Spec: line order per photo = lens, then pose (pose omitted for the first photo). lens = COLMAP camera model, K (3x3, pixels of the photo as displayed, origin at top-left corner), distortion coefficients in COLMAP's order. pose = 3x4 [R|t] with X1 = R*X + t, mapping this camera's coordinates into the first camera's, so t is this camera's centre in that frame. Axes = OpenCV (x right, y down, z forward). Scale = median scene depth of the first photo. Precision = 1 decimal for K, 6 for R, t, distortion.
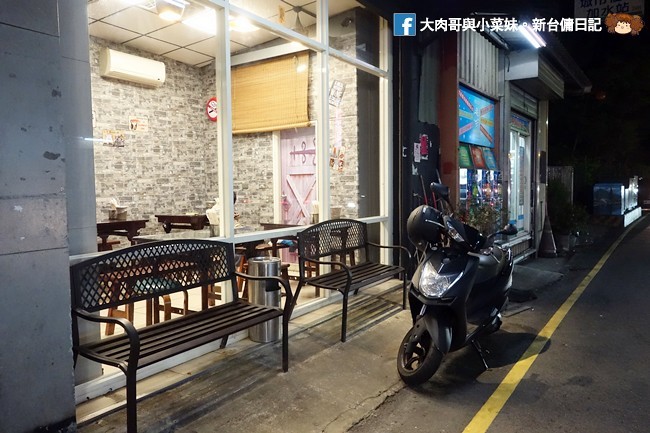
lens RADIAL K [[507.2, 0, 324.9], [0, 507.2, 215.7], [0, 0, 1]] dist [-0.001317, 0.001167]
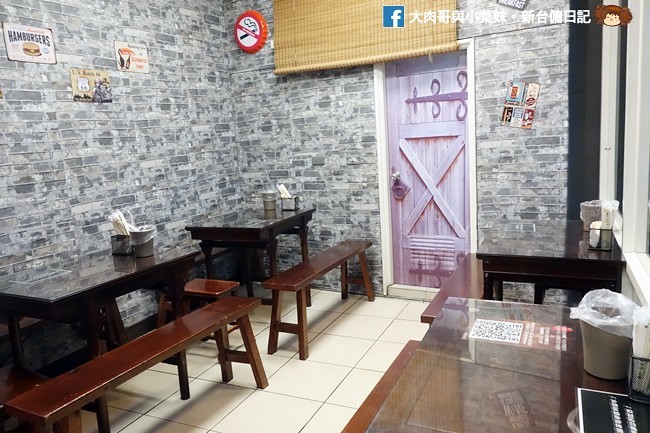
lens RADIAL K [[507.2, 0, 324.5], [0, 507.2, 215.4], [0, 0, 1]] dist [-0.001317, 0.001167]
pose [[0.990456, -0.069785, 0.118861, -0.235677], [0.058489, 0.993660, 0.096011, -0.054003], [-0.124807, -0.088142, 0.988258, 0.421708]]
